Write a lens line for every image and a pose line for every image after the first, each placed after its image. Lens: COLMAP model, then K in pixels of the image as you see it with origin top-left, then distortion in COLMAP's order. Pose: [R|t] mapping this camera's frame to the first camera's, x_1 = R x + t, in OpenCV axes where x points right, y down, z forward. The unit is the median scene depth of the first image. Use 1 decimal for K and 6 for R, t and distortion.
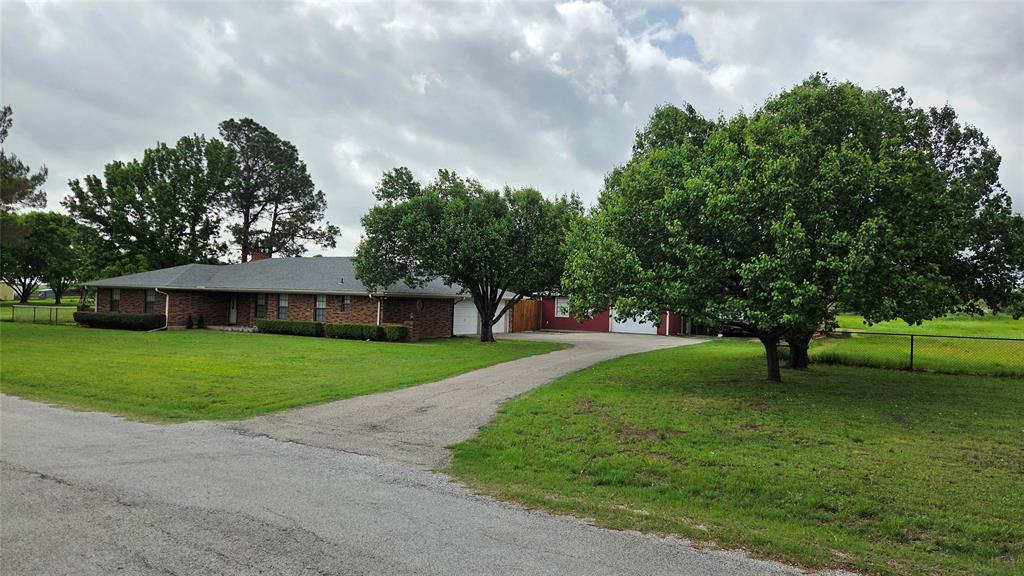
lens RADIAL K [[724.4, 0, 512.0], [0, 724.4, 288.0], [0, 0, 1]] dist [0.038785, -0.001988]
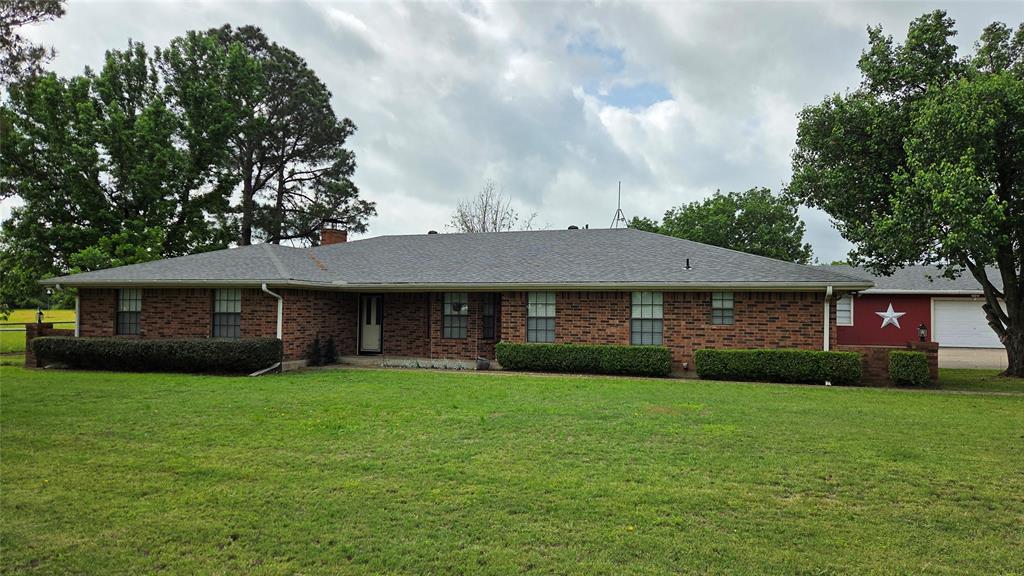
lens RADIAL K [[724.4, 0, 512.0], [0, 724.4, 288.0], [0, 0, 1]] dist [0.038785, -0.001988]
pose [[0.974899, -0.012326, 0.222306, -0.404387], [0.015057, 0.999831, -0.010594, 0.009304], [-0.222138, 0.013676, 0.974919, 0.464764]]
